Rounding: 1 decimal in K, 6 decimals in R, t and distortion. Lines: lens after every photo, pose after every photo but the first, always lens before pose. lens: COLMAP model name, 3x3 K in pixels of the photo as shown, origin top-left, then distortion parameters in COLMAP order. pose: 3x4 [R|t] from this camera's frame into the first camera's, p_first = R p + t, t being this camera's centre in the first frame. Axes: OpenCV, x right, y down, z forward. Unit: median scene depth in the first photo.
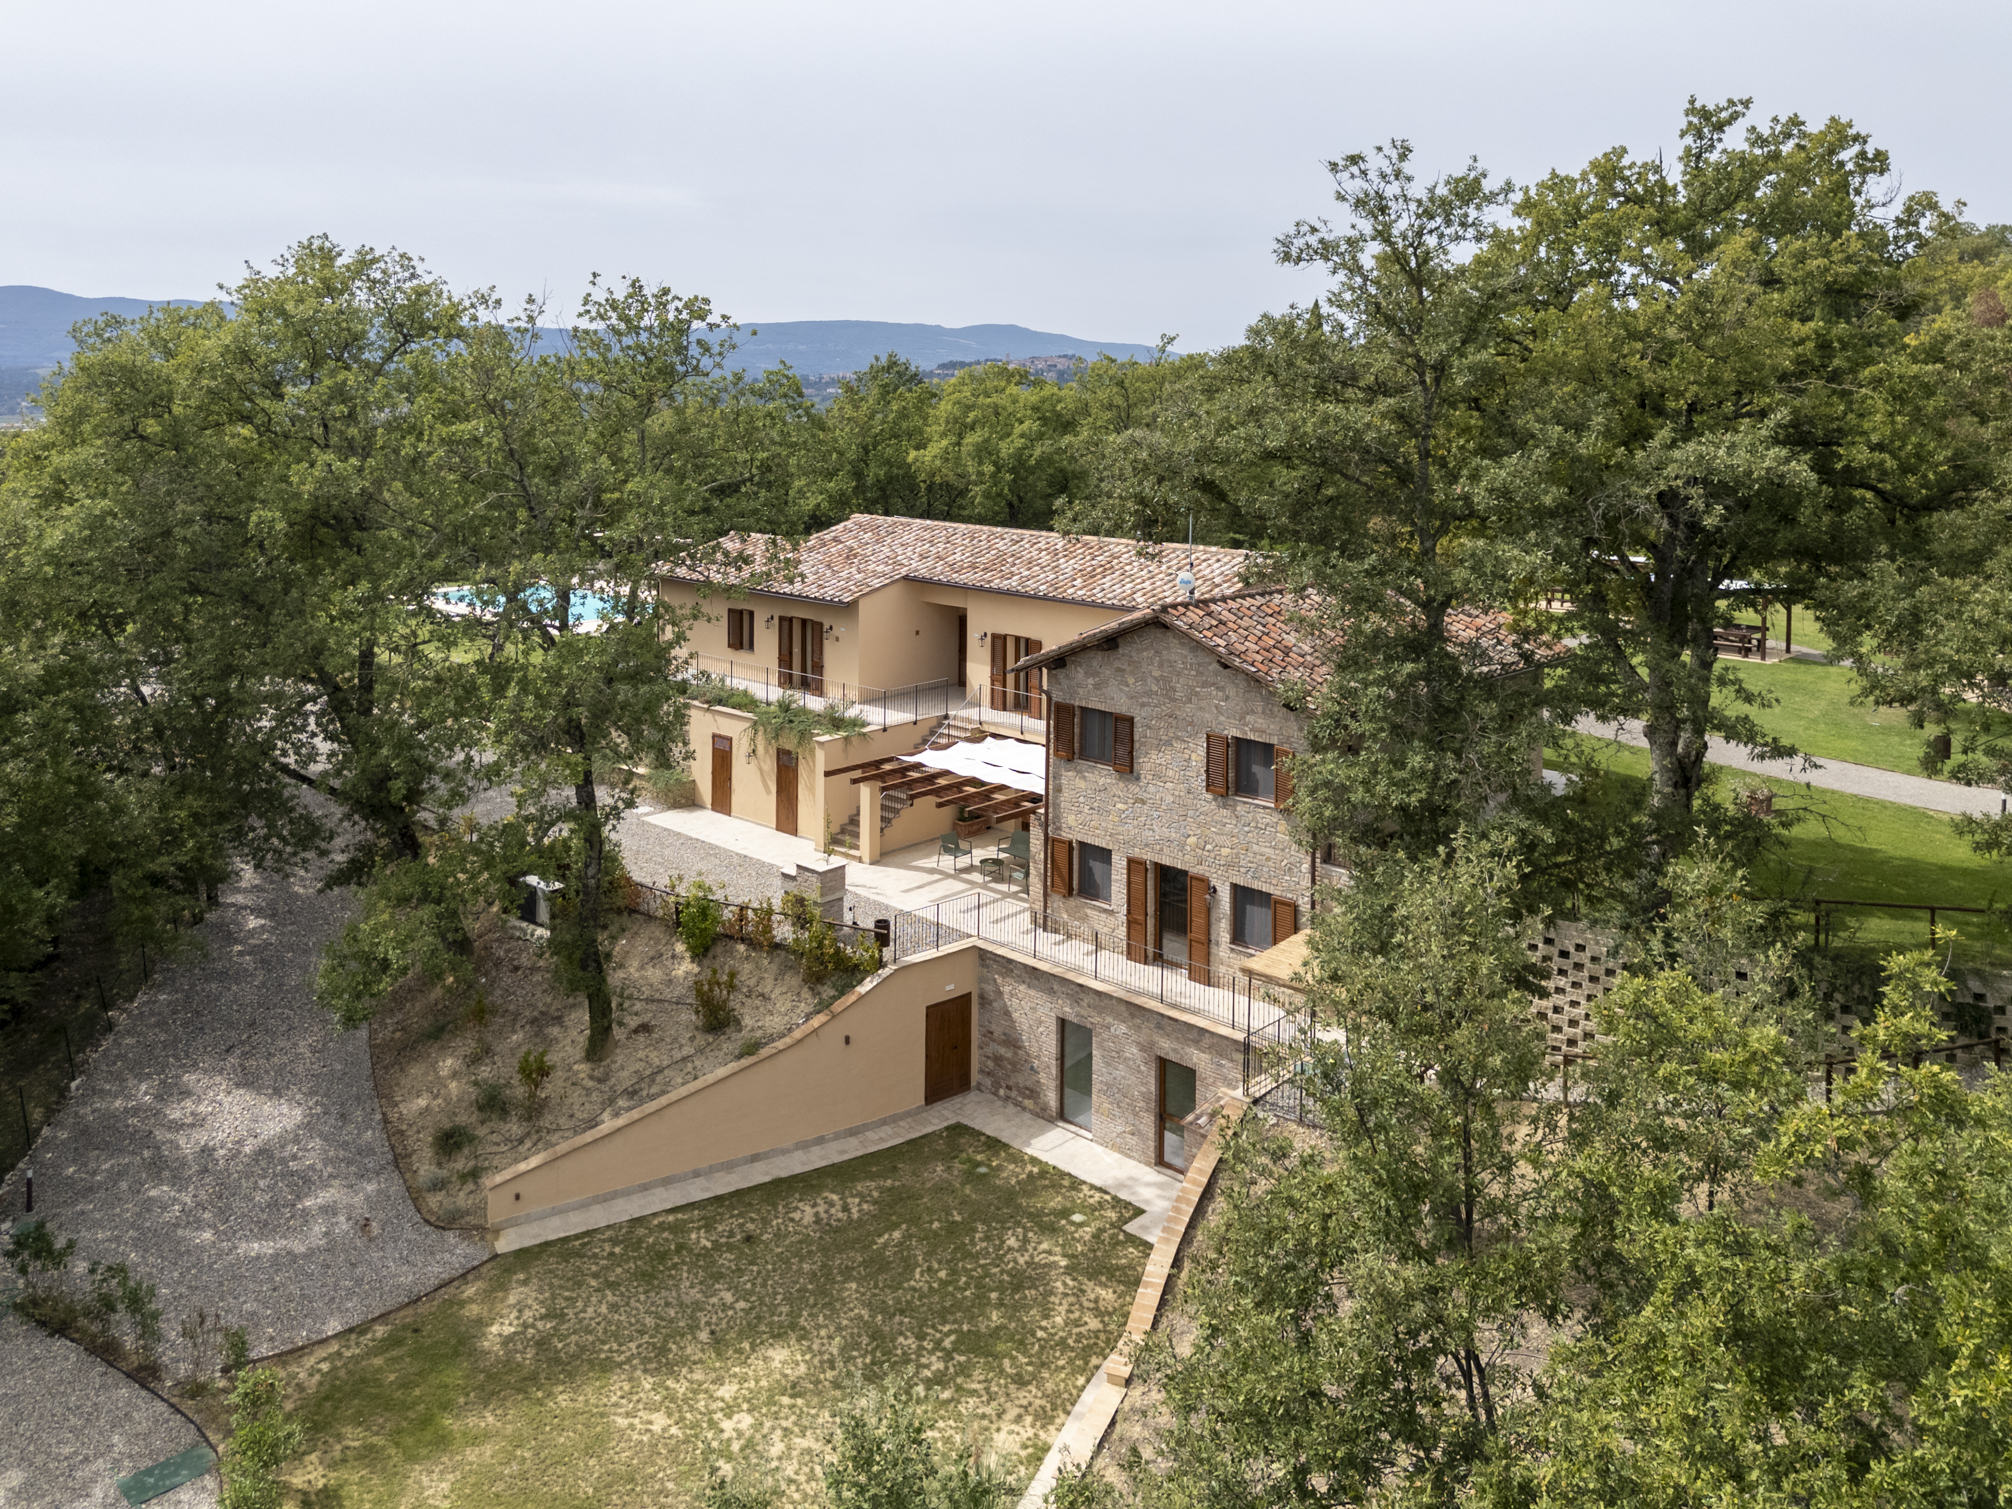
lens RADIAL K [[1561.5, 0, 1012.5], [0, 1561.5, 502.4], [0, 0, 1]] dist [0.048421, -0.002033]
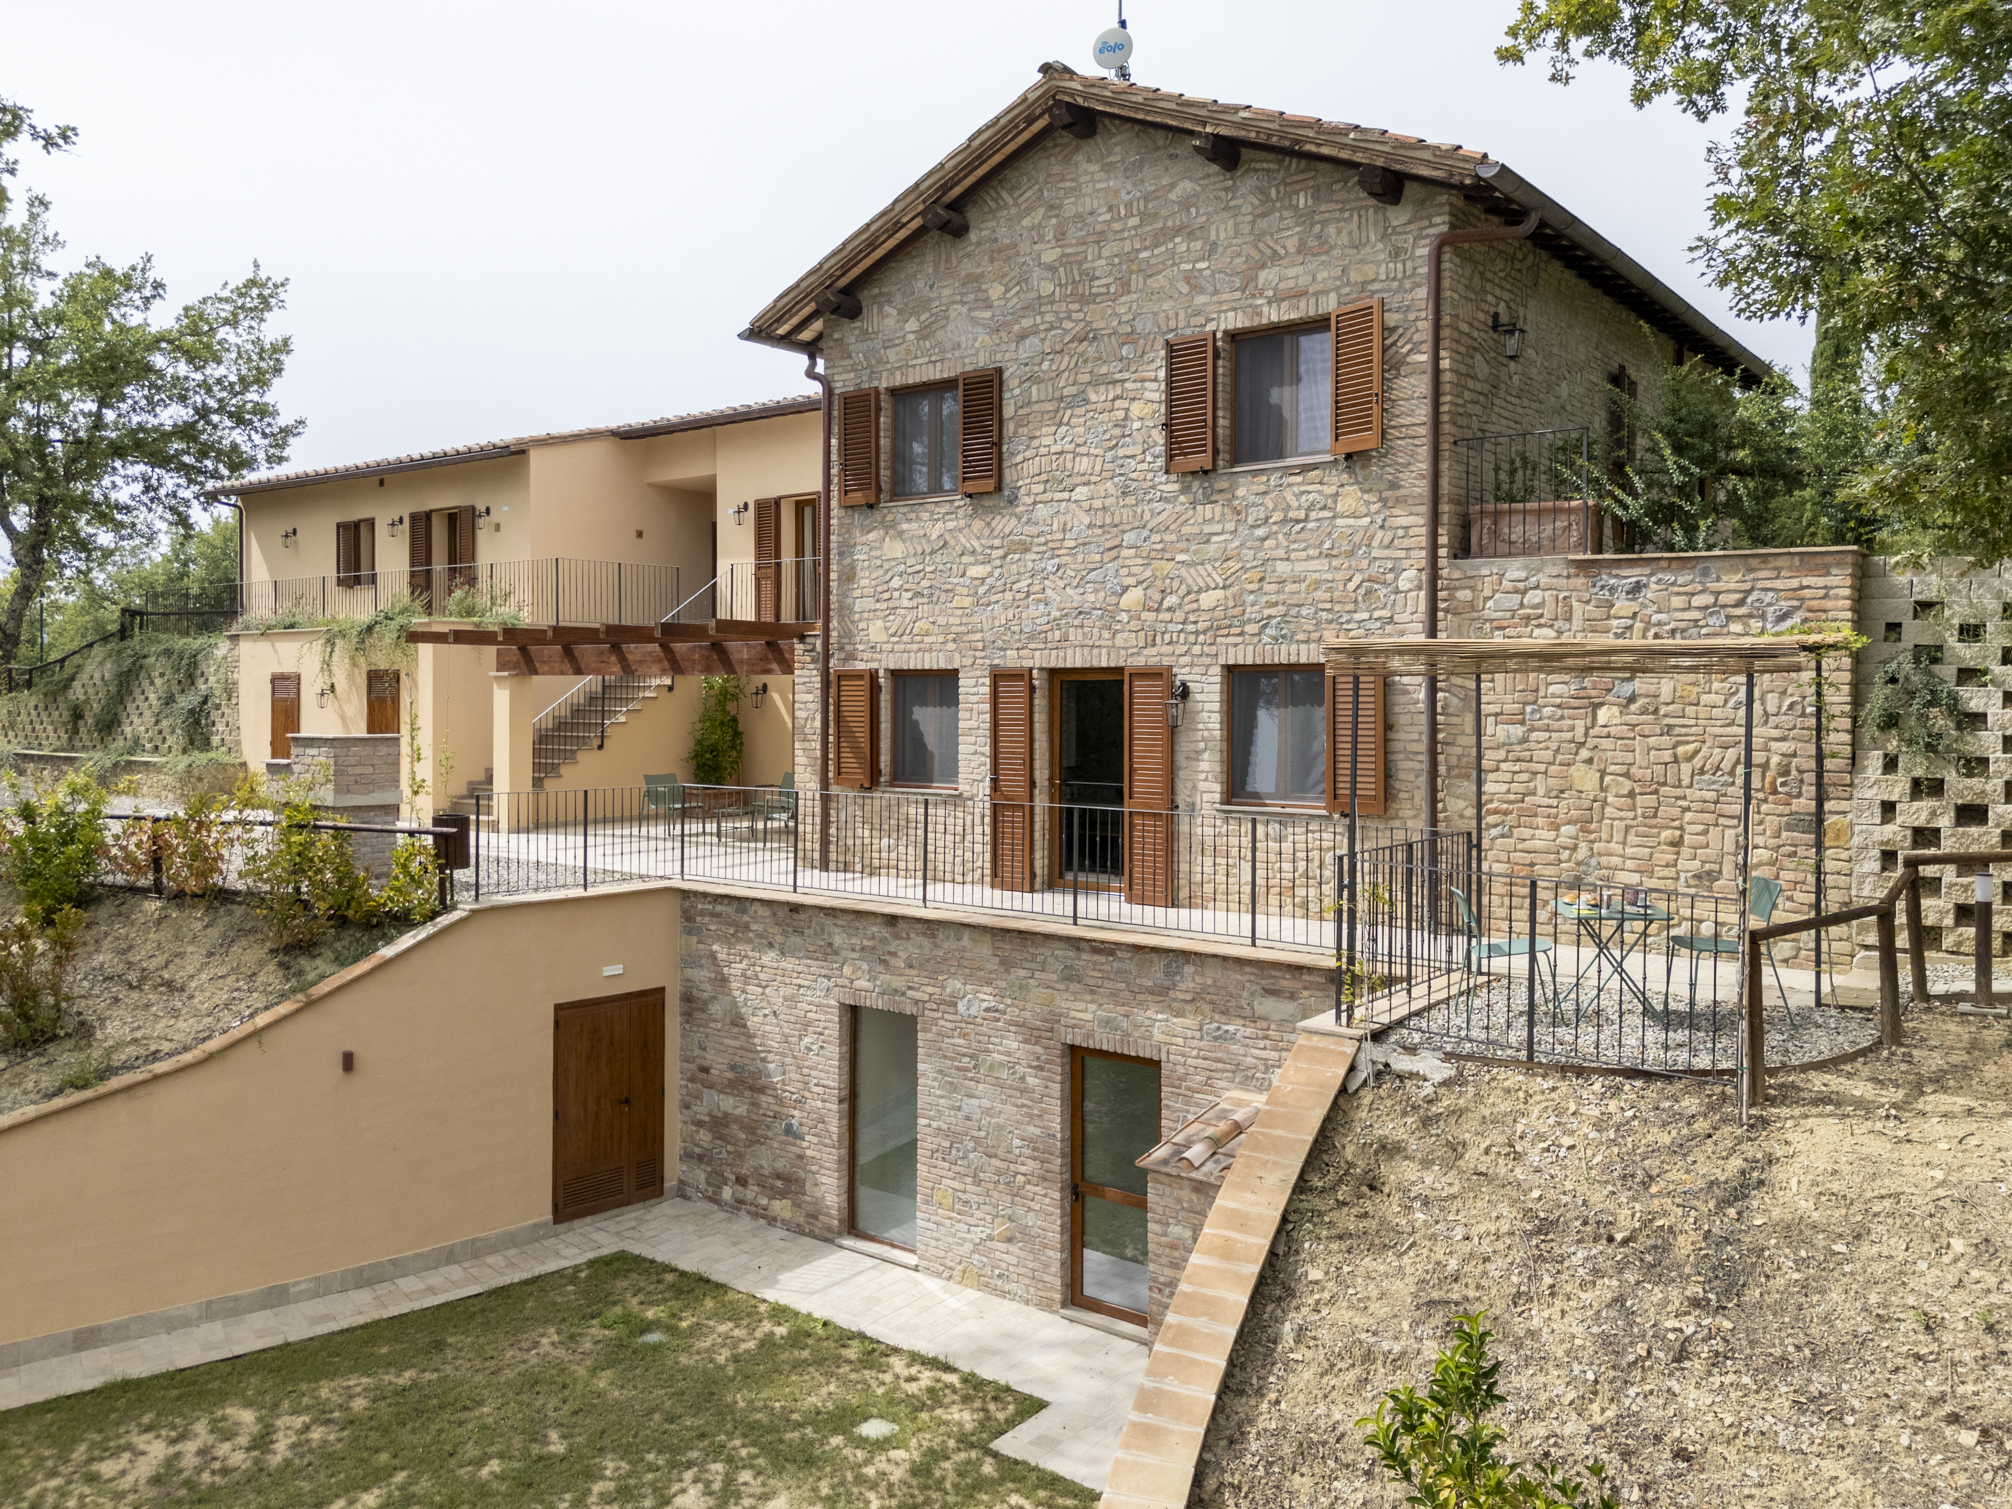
lens RADIAL K [[1531.0, 0, 1013.3], [0, 1531.0, 737.1], [0, 0, 1]] dist [0.069321, -0.054629]
pose [[0.994905, -0.004987, 0.100689, 0.034400], [0.009206, 0.999097, -0.041481, 0.273629], [-0.100391, 0.042196, 0.994053, 0.556980]]
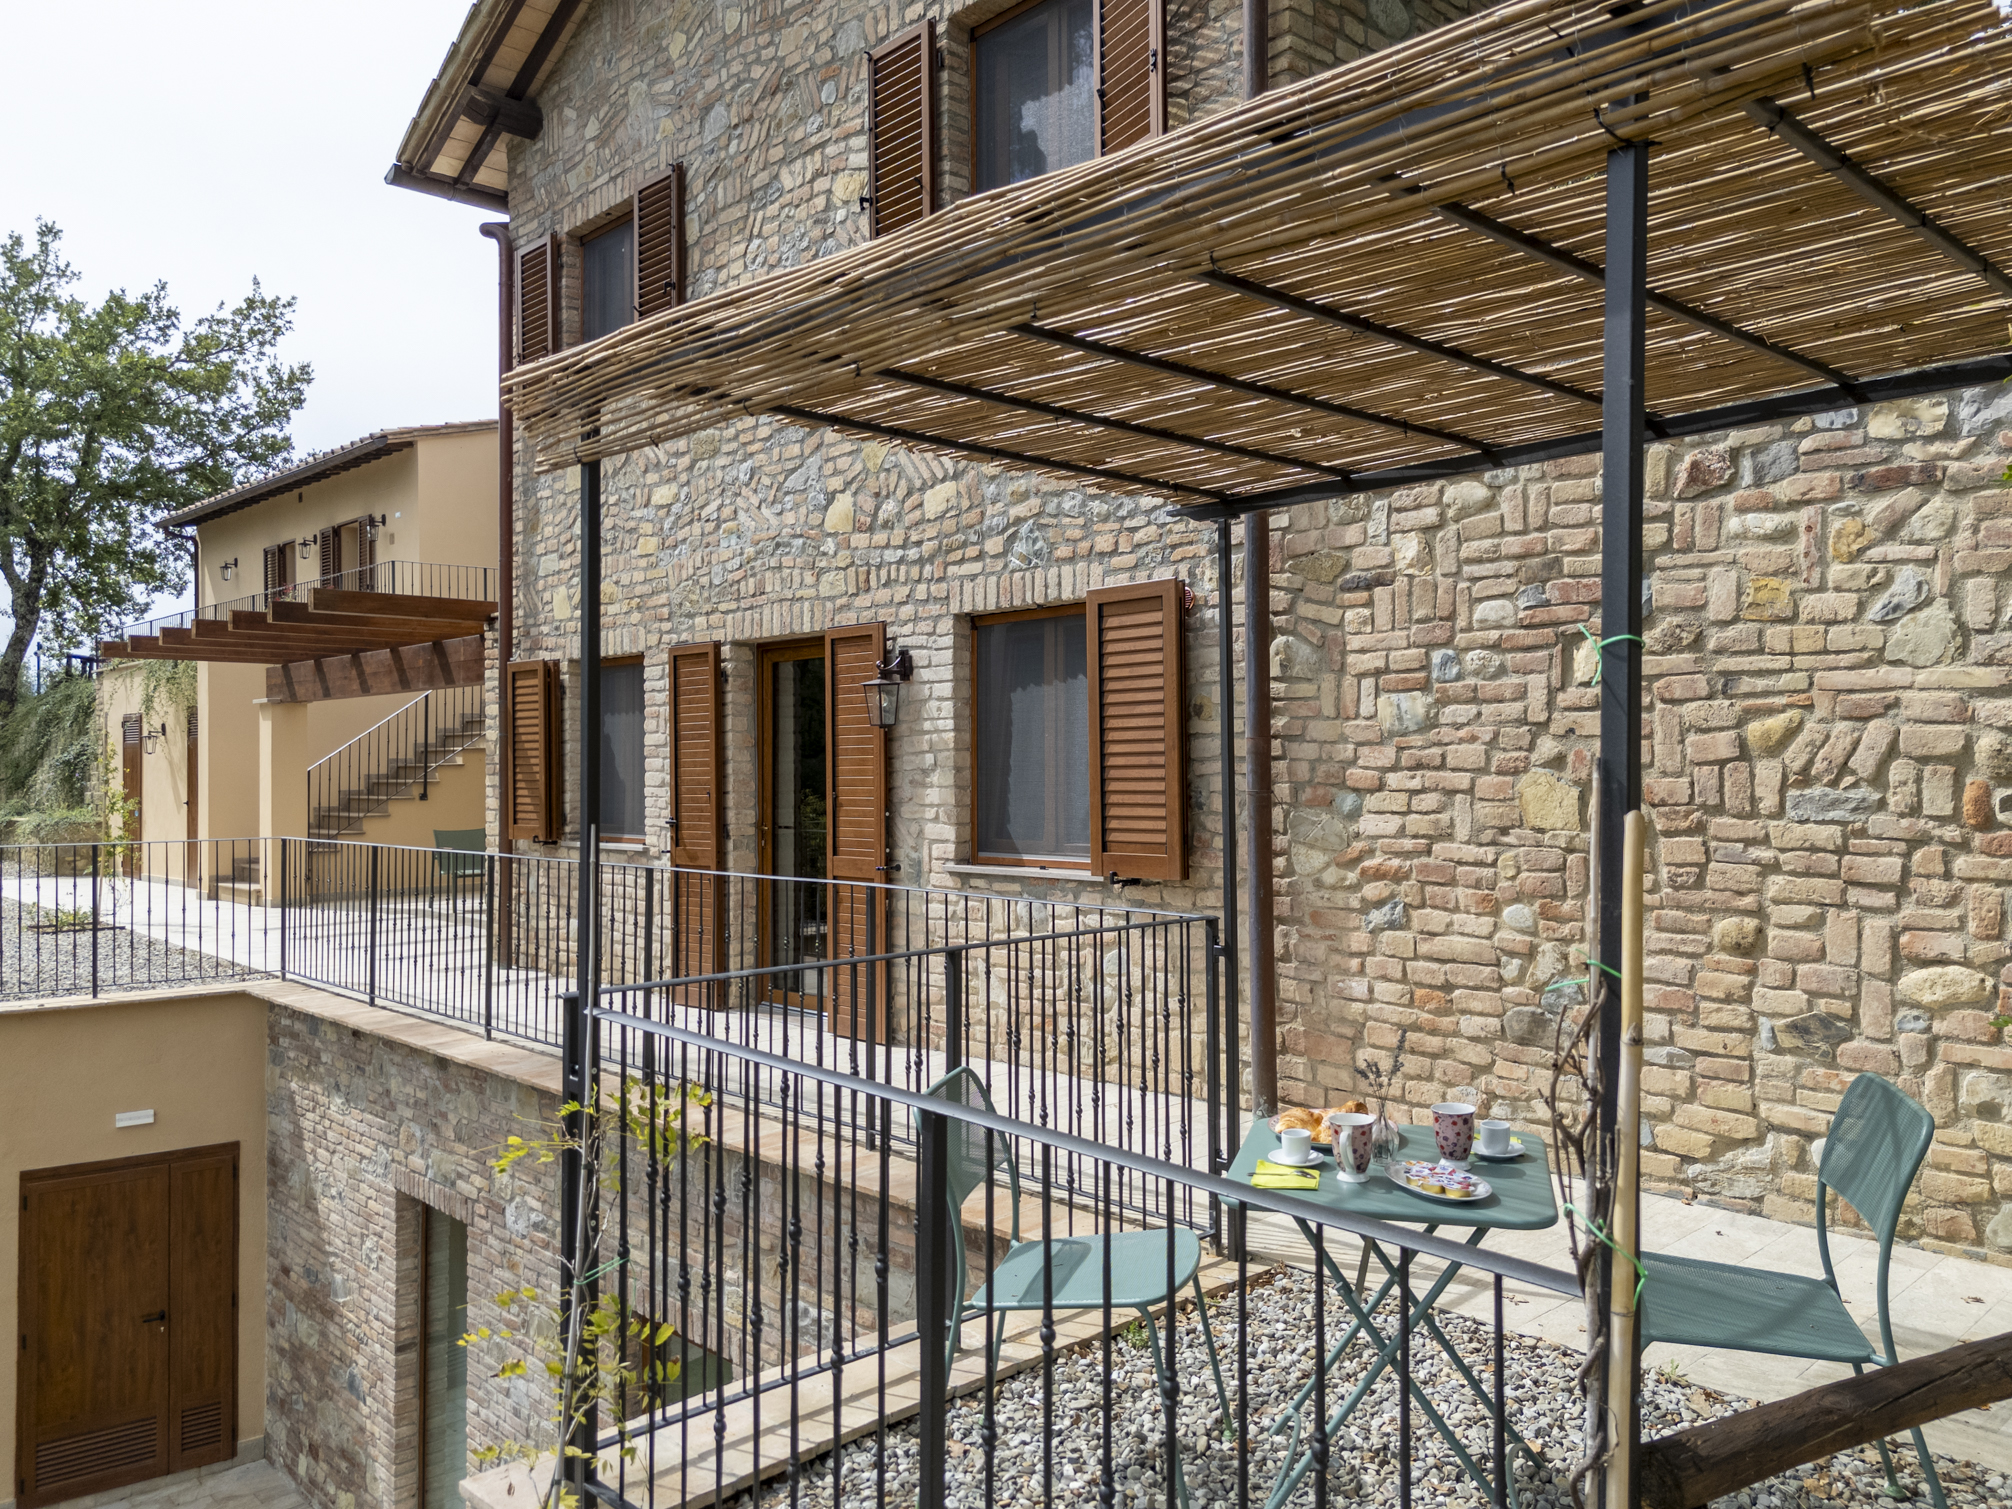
lens RADIAL K [[1531.0, 0, 1009.5], [0, 1531.0, 776.7], [0, 0, 1]] dist [0.069321, -0.054629]
pose [[0.998352, -0.010709, -0.056387, 0.157124], [0.007066, 0.997898, -0.064412, 0.277148], [0.056958, 0.063907, 0.996329, 0.738053]]
